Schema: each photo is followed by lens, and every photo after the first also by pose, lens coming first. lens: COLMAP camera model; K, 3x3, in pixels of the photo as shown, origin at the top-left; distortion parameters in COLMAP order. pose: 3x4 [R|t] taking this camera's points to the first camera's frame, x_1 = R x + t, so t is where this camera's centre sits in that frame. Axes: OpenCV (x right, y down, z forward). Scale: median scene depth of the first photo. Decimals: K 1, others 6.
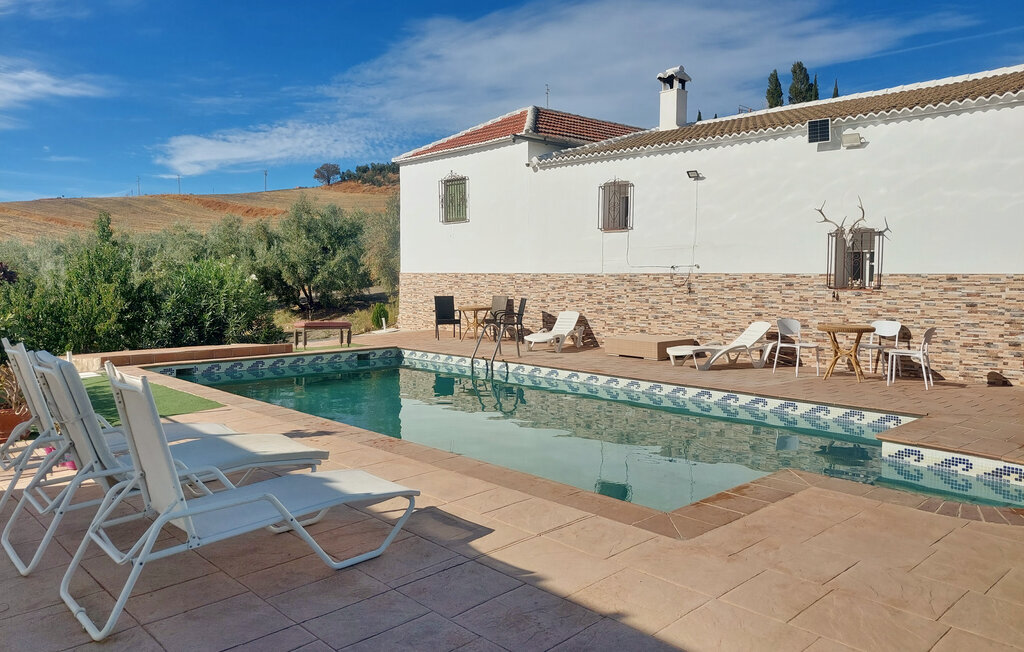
lens RADIAL K [[732.5, 0, 531.5], [0, 732.5, 282.0], [0, 0, 1]] dist [0.069617, -0.104578]
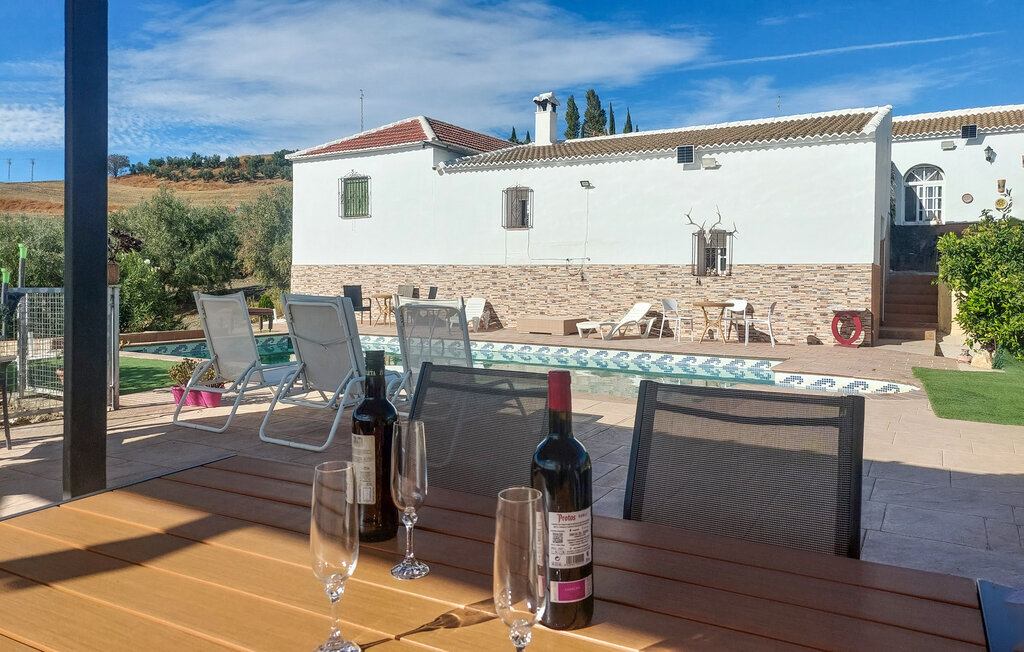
lens RADIAL K [[763.4, 0, 511.1], [0, 763.4, 262.7], [0, 0, 1]] dist [0.090128, -0.121068]
pose [[0.952309, 0.013658, 0.304828, -0.267682], [-0.000739, 0.999098, -0.042456, 0.037021], [-0.305133, 0.040206, 0.951461, -0.158020]]
